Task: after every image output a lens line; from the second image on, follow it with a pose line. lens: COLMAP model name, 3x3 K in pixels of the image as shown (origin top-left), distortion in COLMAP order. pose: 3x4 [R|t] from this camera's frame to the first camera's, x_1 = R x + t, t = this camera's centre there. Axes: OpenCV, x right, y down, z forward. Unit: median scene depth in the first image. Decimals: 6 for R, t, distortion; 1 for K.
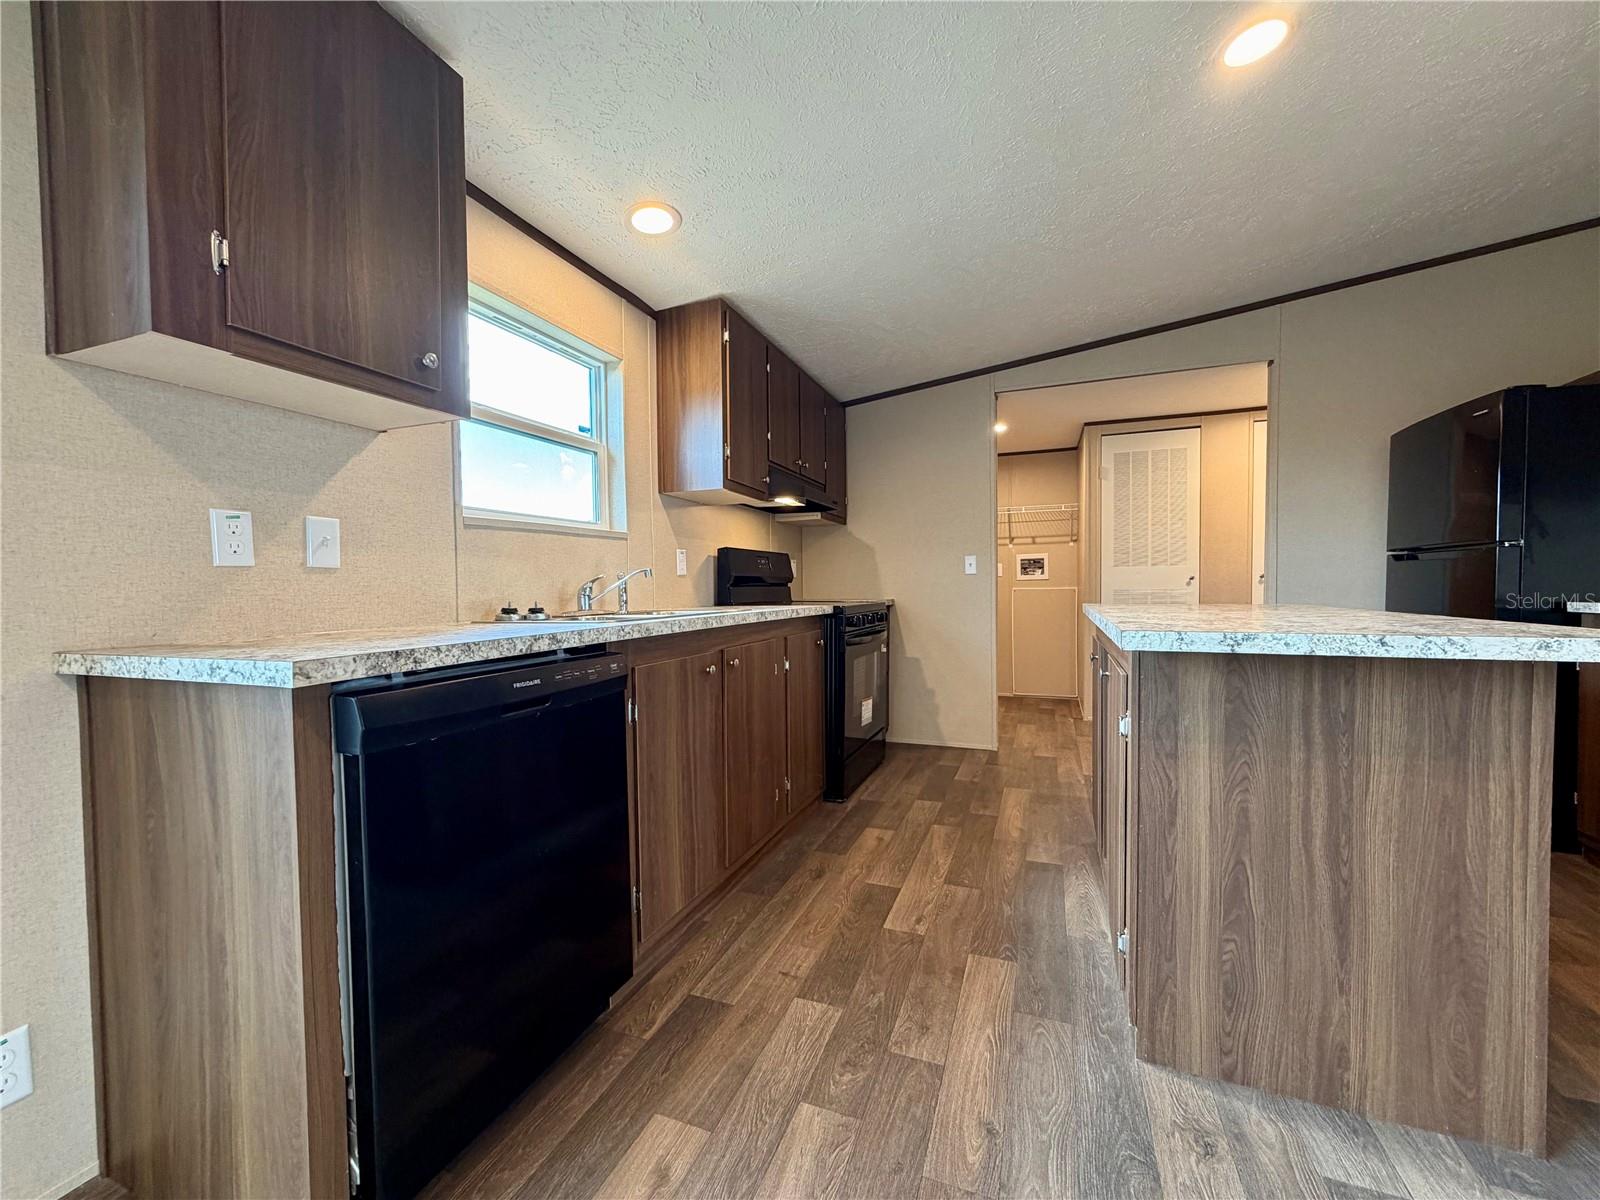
lens RADIAL K [[639.3, 0, 798.0], [0, 639.3, 605.4], [0, 0, 1]] dist [-0.000227, 0.000011]
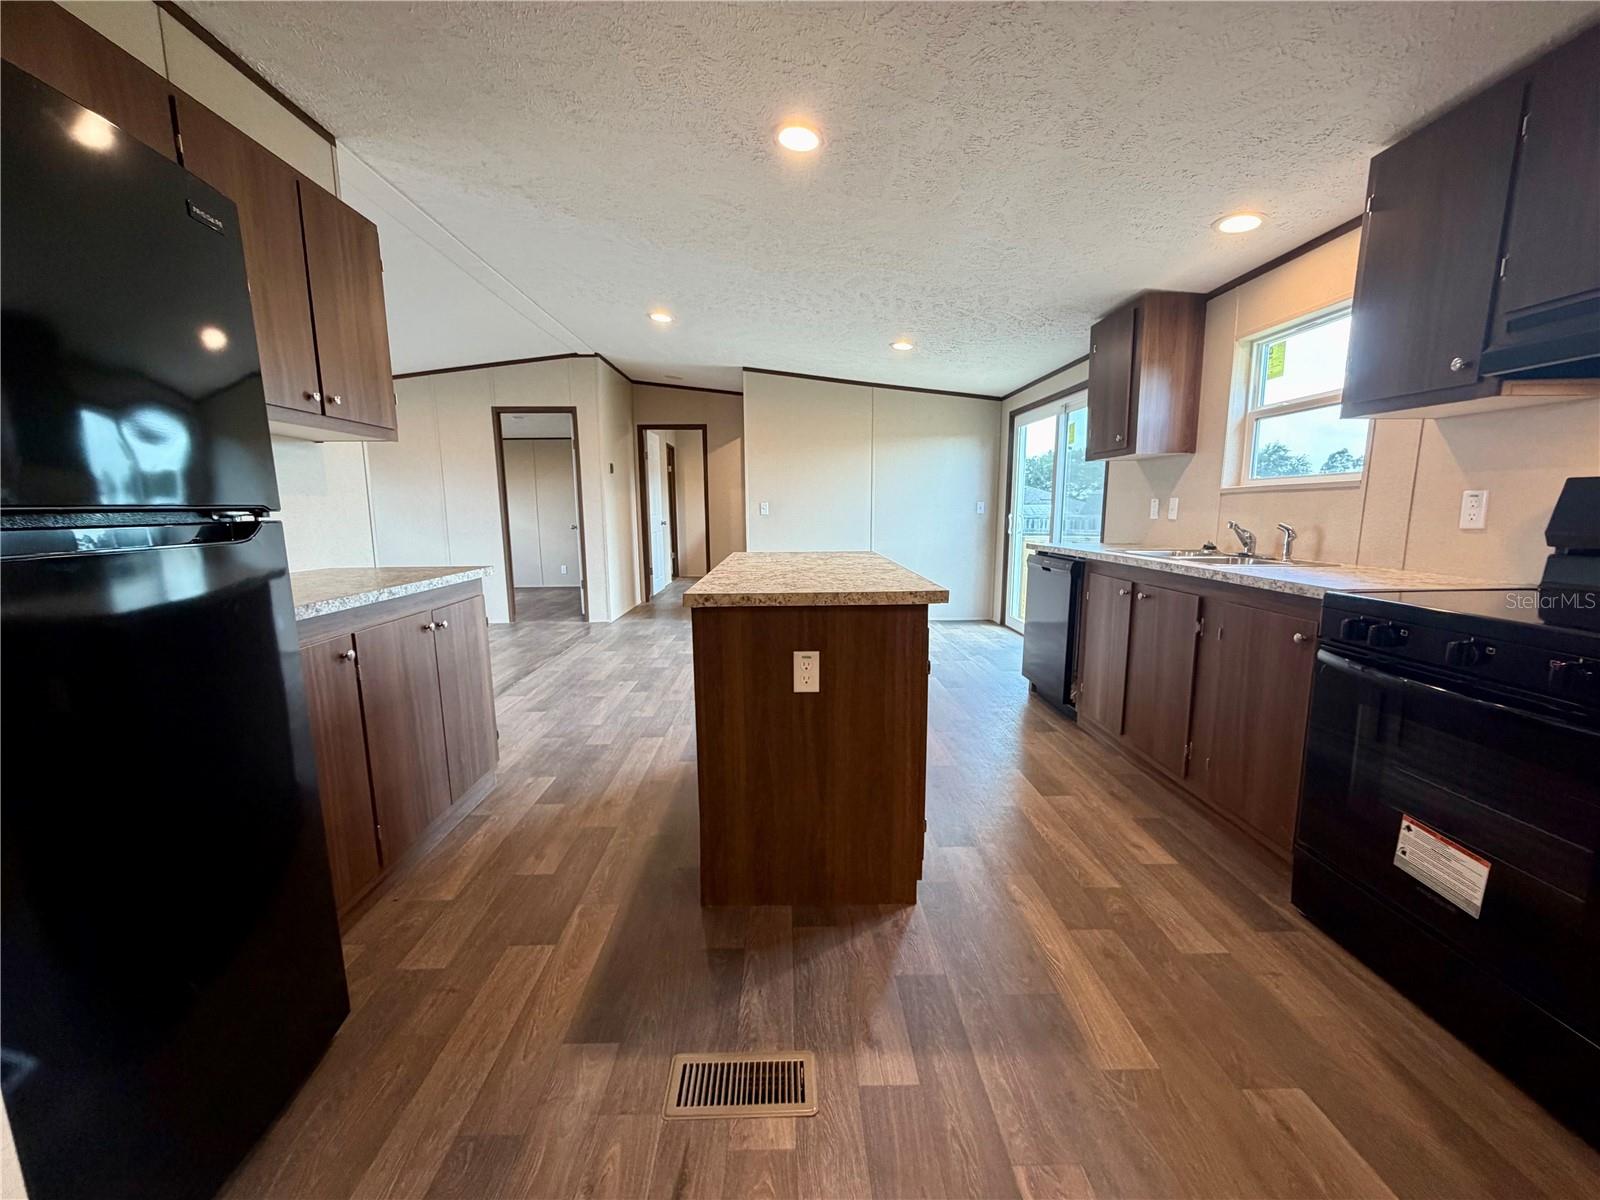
lens RADIAL K [[637.6, 0, 795.5], [0, 637.6, 605.5], [0, 0, 1]] dist [0.000113, 0.000144]
pose [[-0.924815, 0.078634, -0.372202, 0.881671], [0.009645, 0.982935, 0.183698, -0.117725], [0.380295, 0.166297, -0.909792, 1.620300]]
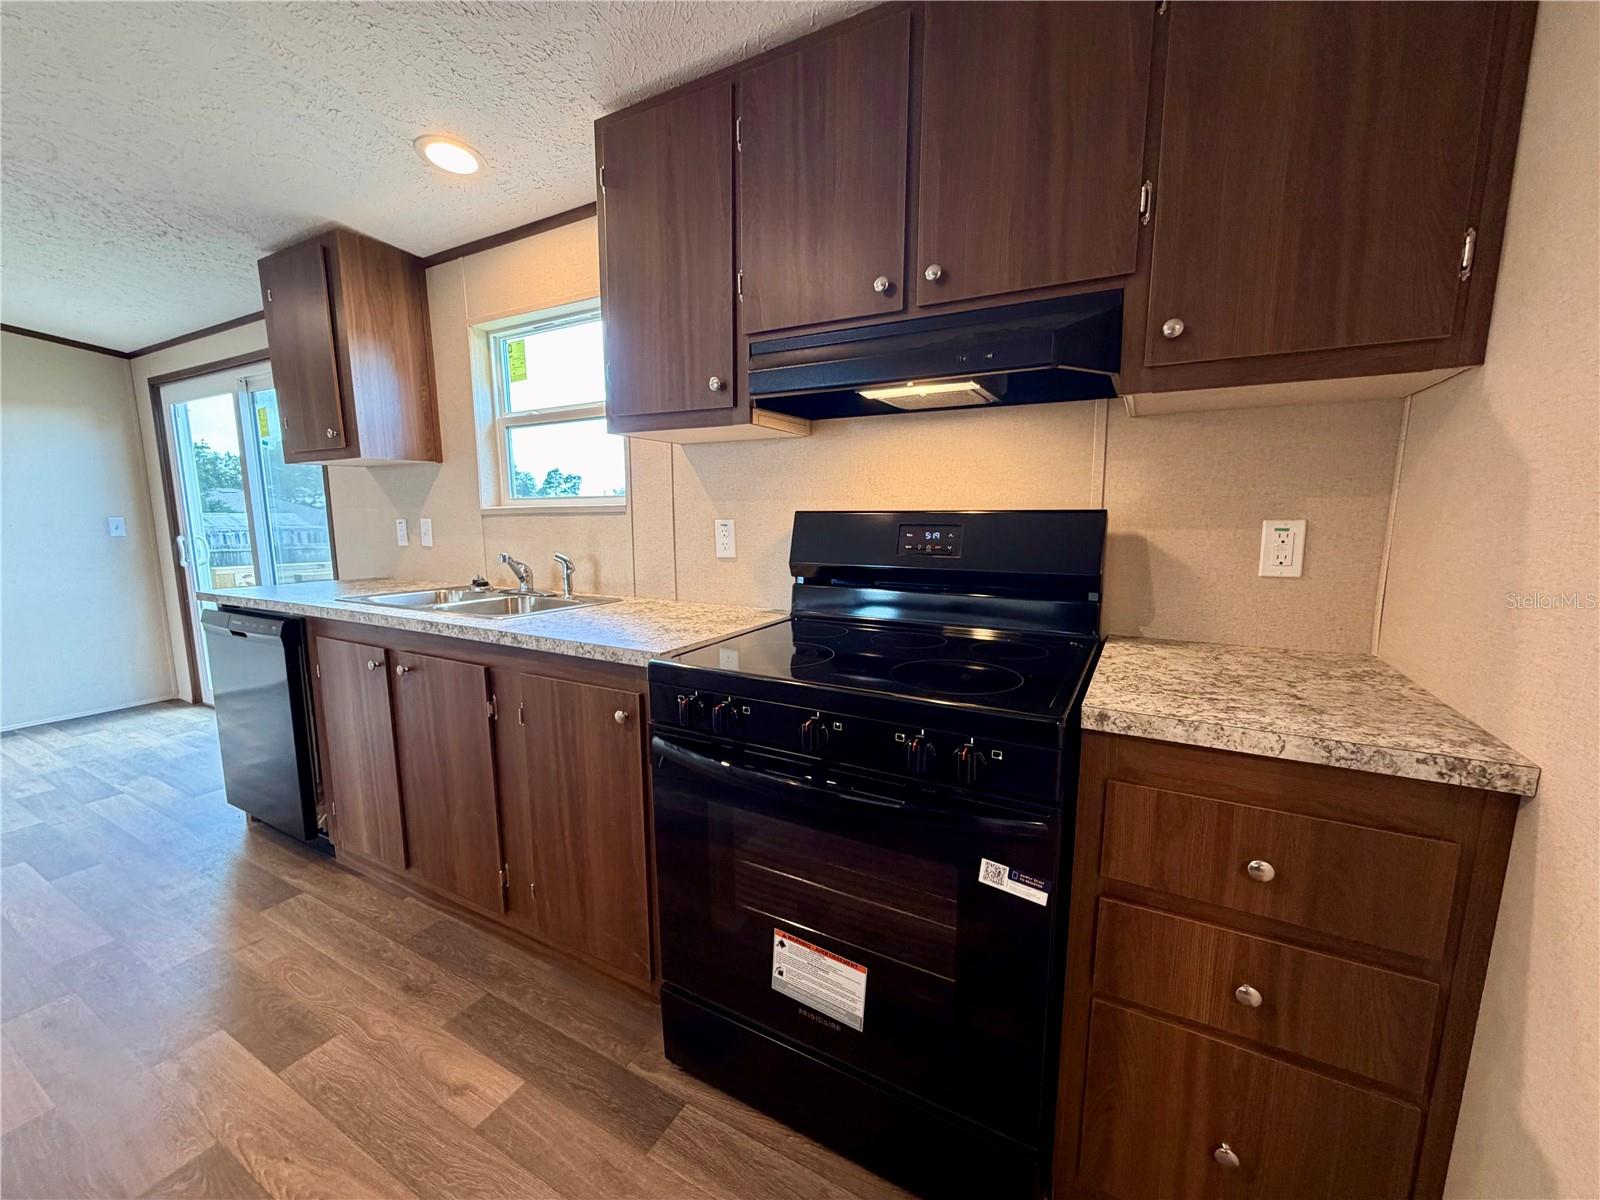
lens RADIAL K [[641.6, 0, 795.9], [0, 641.6, 604.2], [0, 0, 1]] dist [-0.000027, 0.000114]
pose [[-0.130948, 0.156455, -0.978966, 0.576446], [-0.022454, 0.986748, 0.160702, -0.131142], [0.991135, 0.043025, -0.125699, 1.387703]]
